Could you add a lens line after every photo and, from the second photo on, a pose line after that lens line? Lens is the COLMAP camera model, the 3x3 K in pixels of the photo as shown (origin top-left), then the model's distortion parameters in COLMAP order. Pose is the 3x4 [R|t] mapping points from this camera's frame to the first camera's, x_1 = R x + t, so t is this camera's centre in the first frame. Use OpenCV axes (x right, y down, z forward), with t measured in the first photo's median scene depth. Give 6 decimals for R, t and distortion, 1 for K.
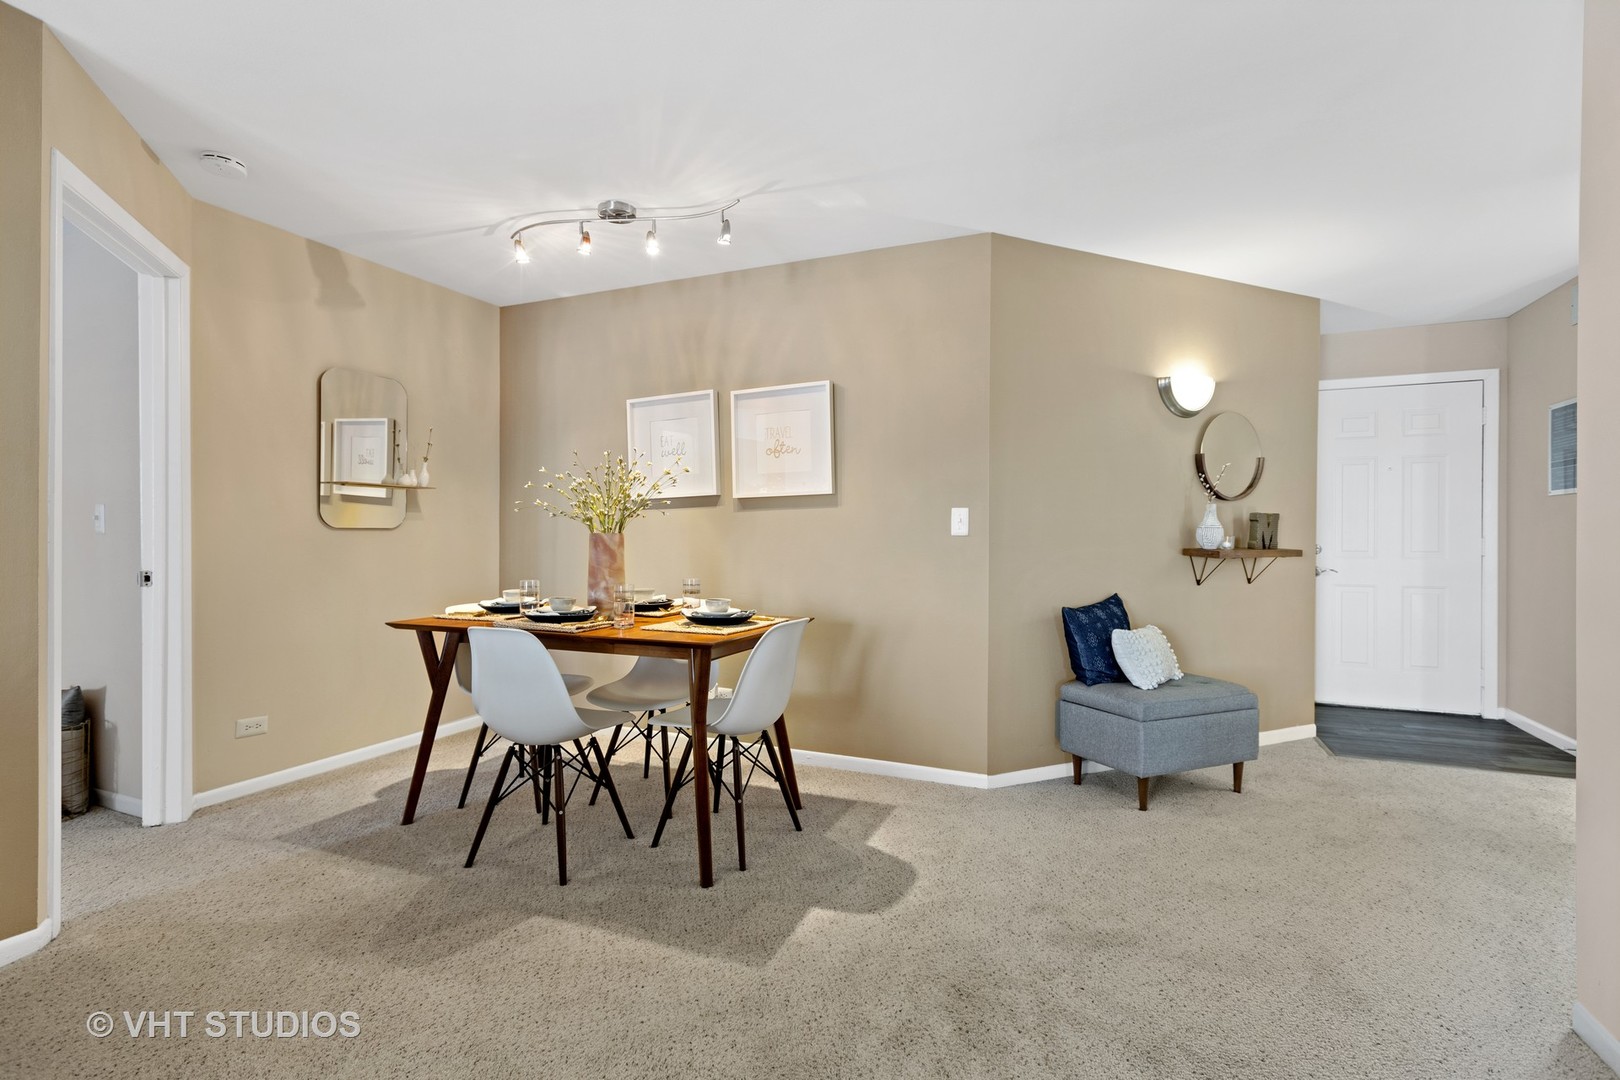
lens RADIAL K [[730.4, 0, 805.4], [0, 730.4, 541.7], [0, 0, 1]] dist [0.001853, 0.001121]
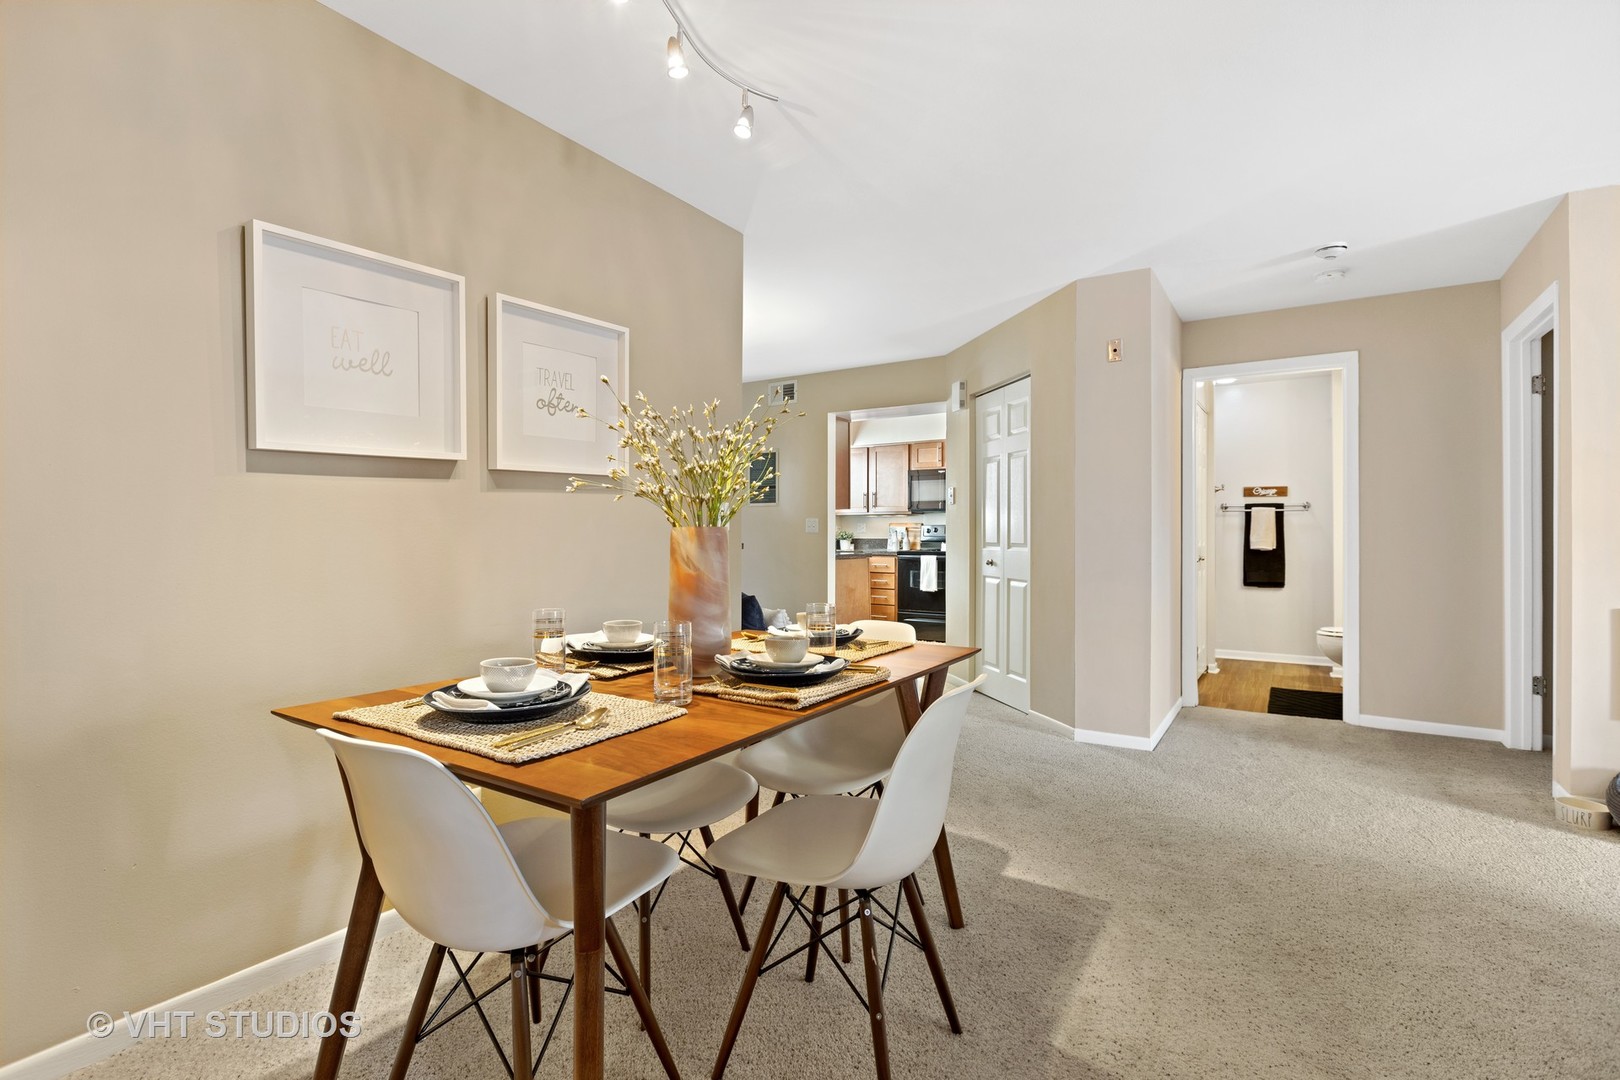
lens RADIAL K [[754.8, 0, 813.1], [0, 754.8, 535.8], [0, 0, 1]] dist [0.001516, 0.000098]
pose [[0.182136, -0.006579, 0.983251, -0.675864], [0.013201, 0.999904, 0.004245, -0.004411], [-0.983185, 0.012207, 0.182205, 0.637236]]
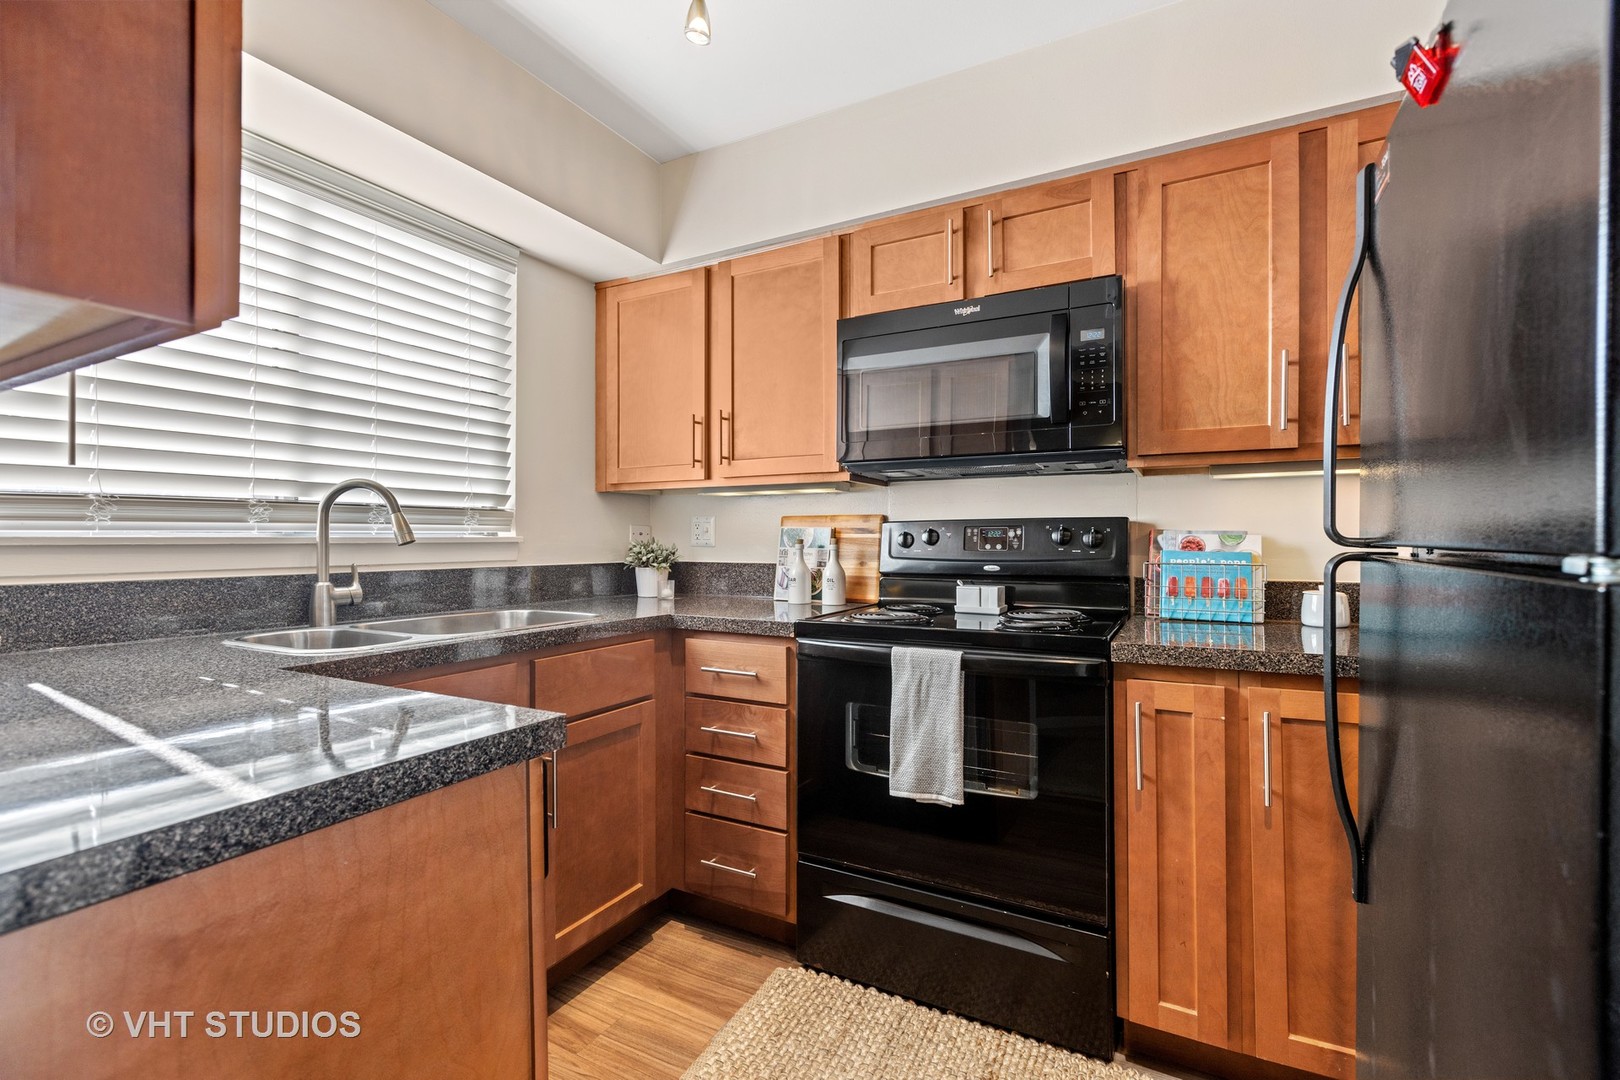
lens RADIAL K [[730.4, 0, 805.1], [0, 730.4, 533.8], [0, 0, 1]] dist [0.001853, 0.001121]
pose [[0.105811, 0.000082, 0.994386, 1.016548], [0.015437, 0.999879, -0.001725, -0.011014], [-0.994266, 0.015533, 0.105797, 0.733910]]
